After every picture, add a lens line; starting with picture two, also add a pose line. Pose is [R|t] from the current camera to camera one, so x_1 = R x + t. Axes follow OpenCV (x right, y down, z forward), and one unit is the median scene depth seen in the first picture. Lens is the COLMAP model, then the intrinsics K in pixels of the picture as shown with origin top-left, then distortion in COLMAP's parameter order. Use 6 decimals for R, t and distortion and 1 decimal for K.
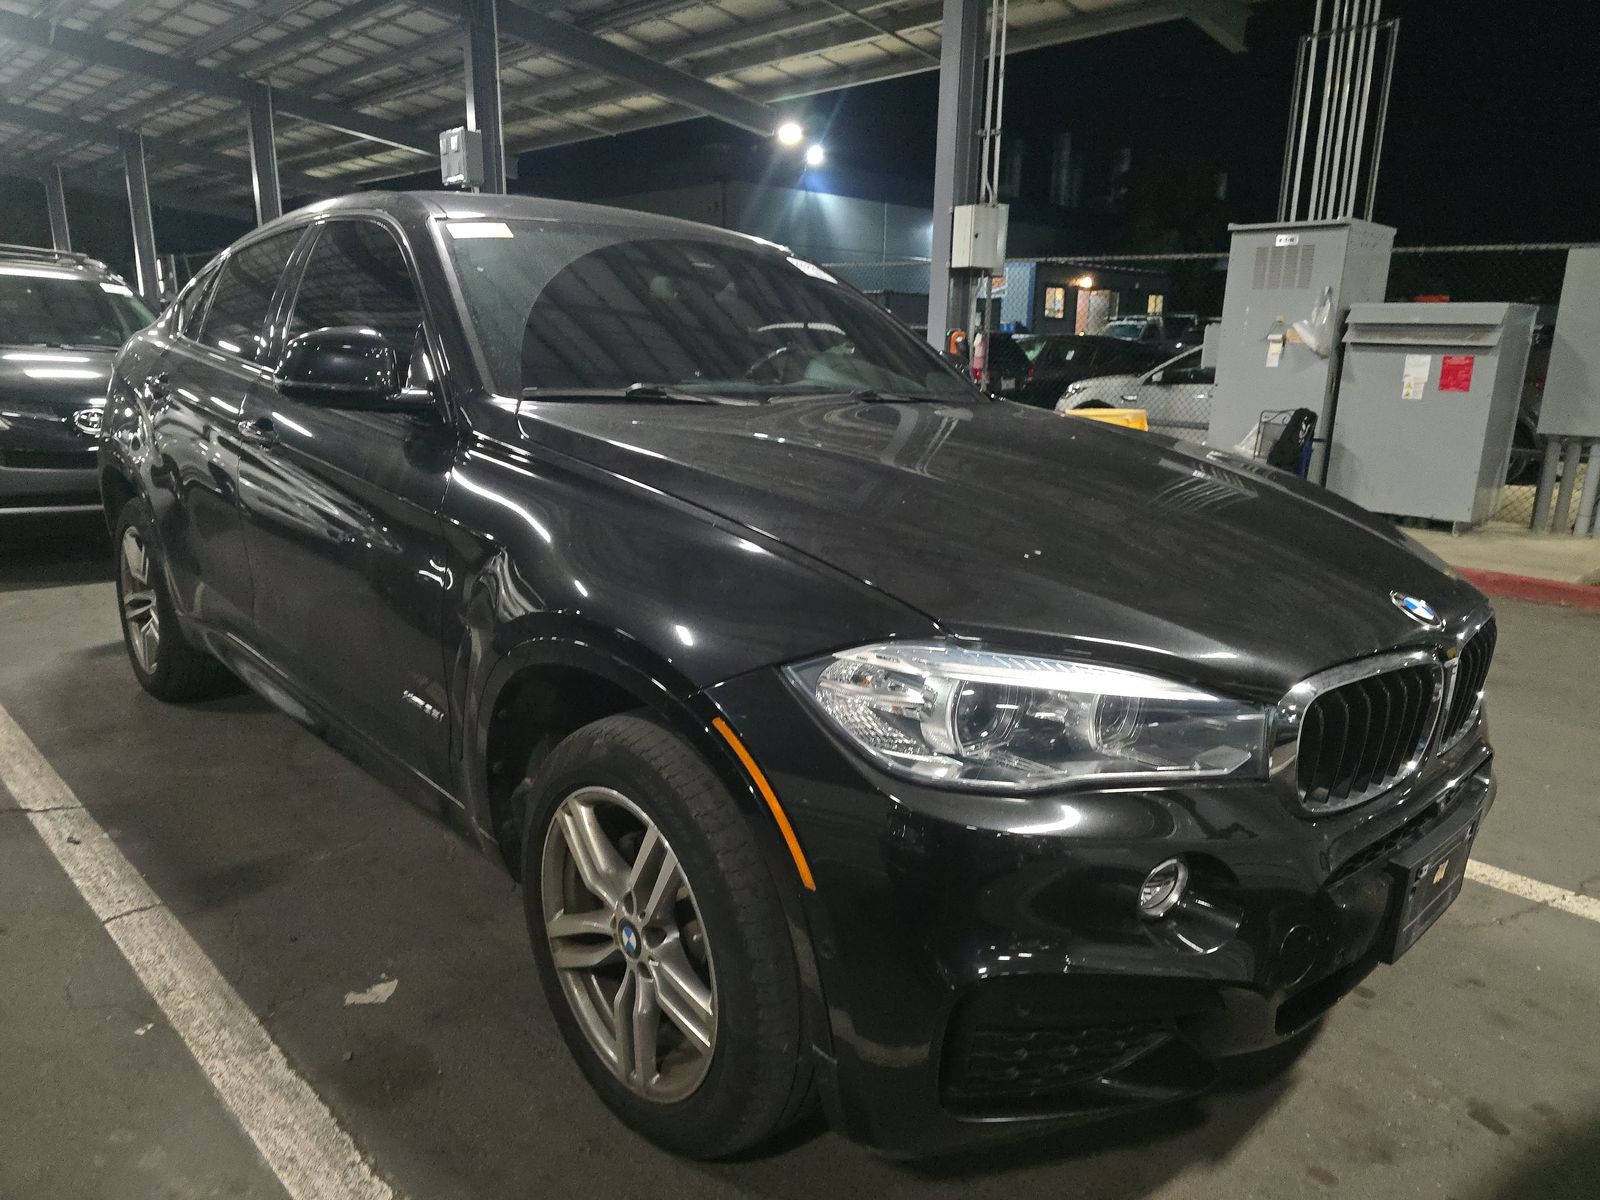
lens RADIAL K [[1055.6, 0, 800.0], [0, 1055.6, 600.0], [0, 0, 1]] dist [0.001291, -0.001717]
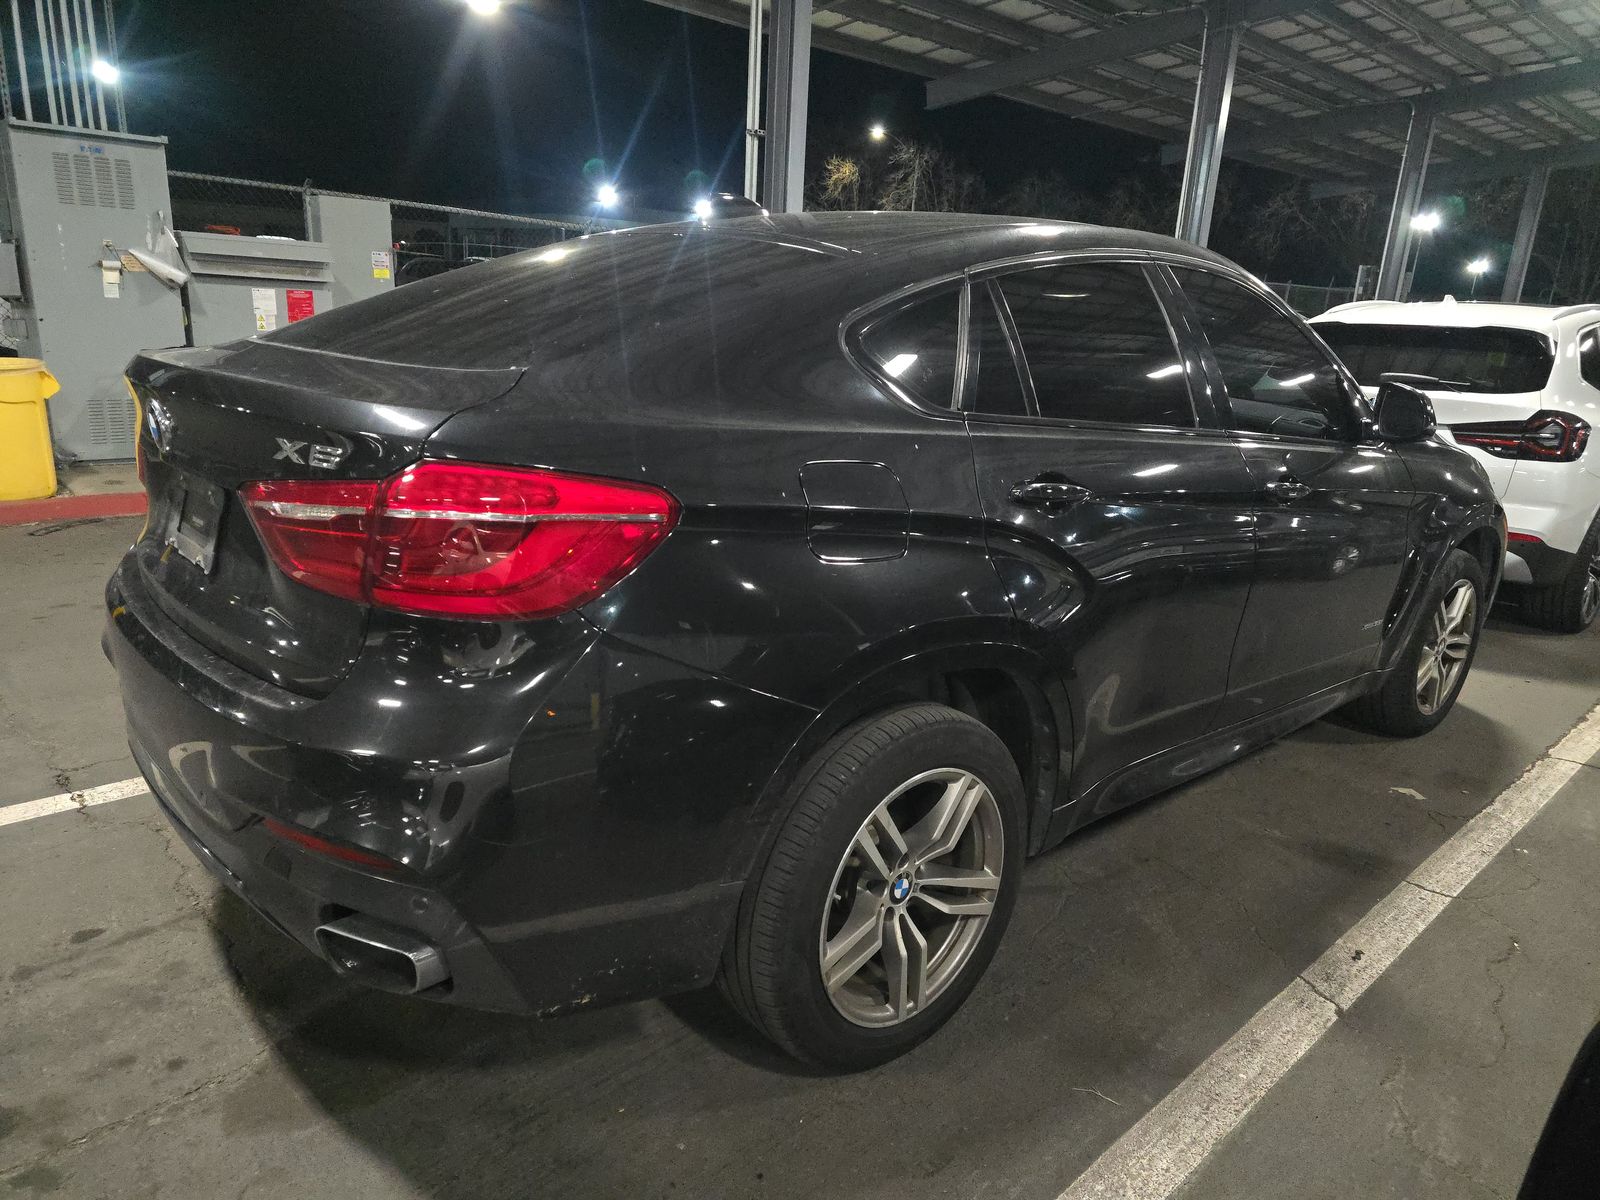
lens RADIAL K [[1094.5, 0, 800.0], [0, 1094.5, 600.0], [0, 0, 1]] dist [0.006535, -0.008104]
pose [[0.035301, -0.280211, 0.959289, -0.508853], [0.184340, 0.945242, 0.269324, -0.136598], [-0.982228, 0.167328, 0.085022, 0.448119]]
